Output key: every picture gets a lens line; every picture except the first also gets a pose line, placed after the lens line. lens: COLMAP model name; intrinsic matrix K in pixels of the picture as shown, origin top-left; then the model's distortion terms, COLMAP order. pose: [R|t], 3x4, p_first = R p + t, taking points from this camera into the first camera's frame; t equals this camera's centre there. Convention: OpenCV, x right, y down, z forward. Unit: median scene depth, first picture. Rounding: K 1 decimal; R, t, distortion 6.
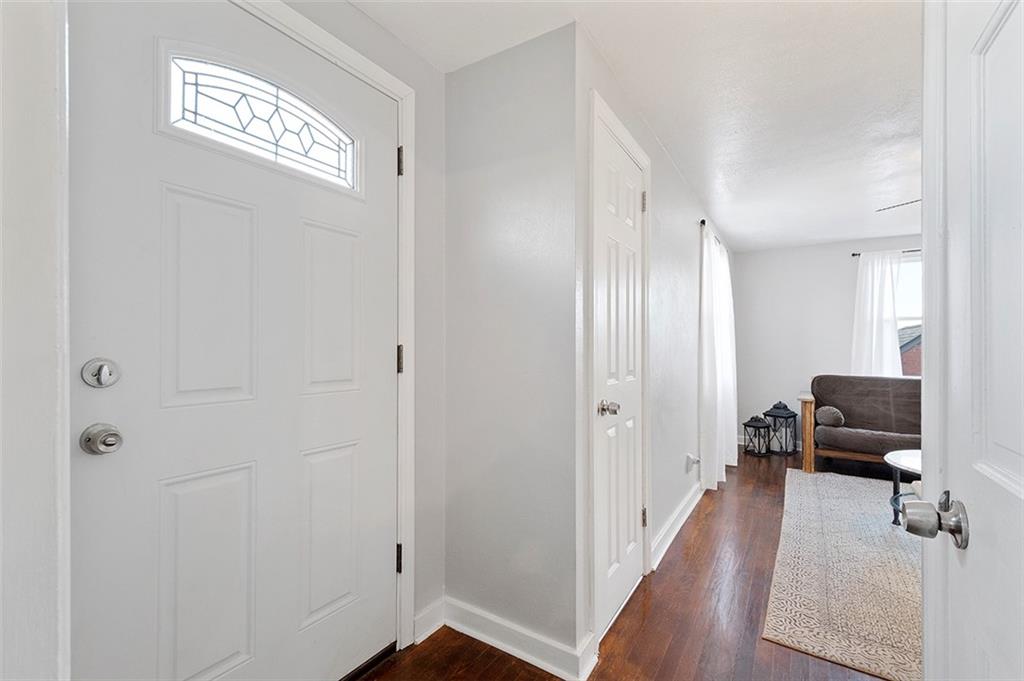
lens RADIAL K [[455.5, 0, 514.7], [0, 455.5, 345.3], [0, 0, 1]] dist [0.017747, -0.000273]
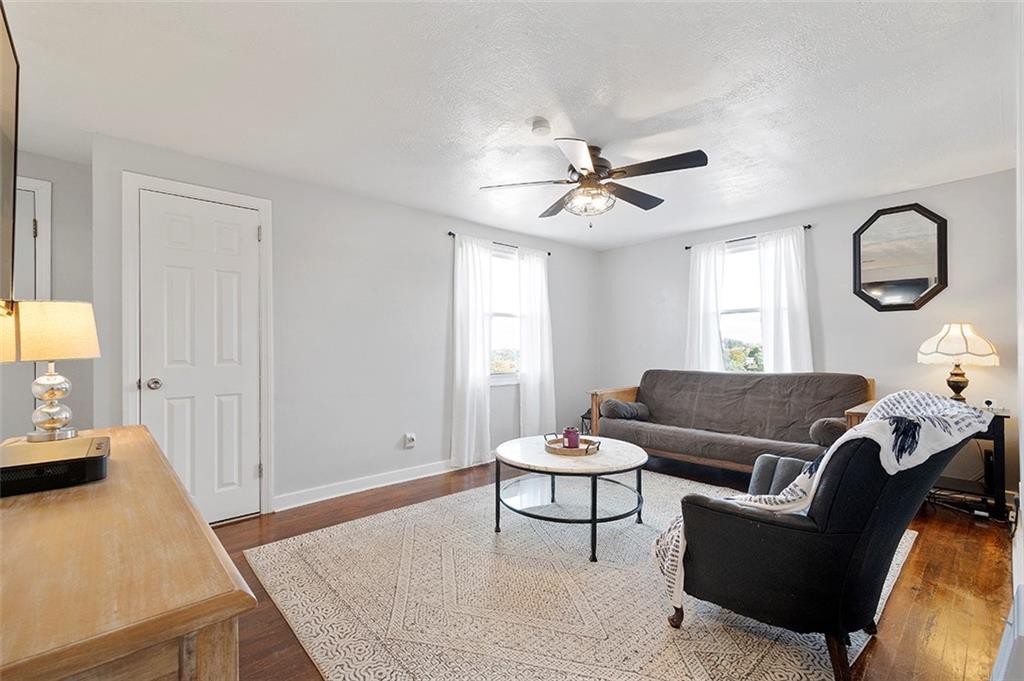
lens RADIAL K [[455.5, 0, 514.7], [0, 455.5, 345.3], [0, 0, 1]] dist [0.017747, -0.000273]
pose [[0.964516, -0.007413, -0.263922, 0.660560], [0.009066, 0.999946, 0.005043, 0.004044], [0.263870, -0.007257, 0.964531, -0.045471]]
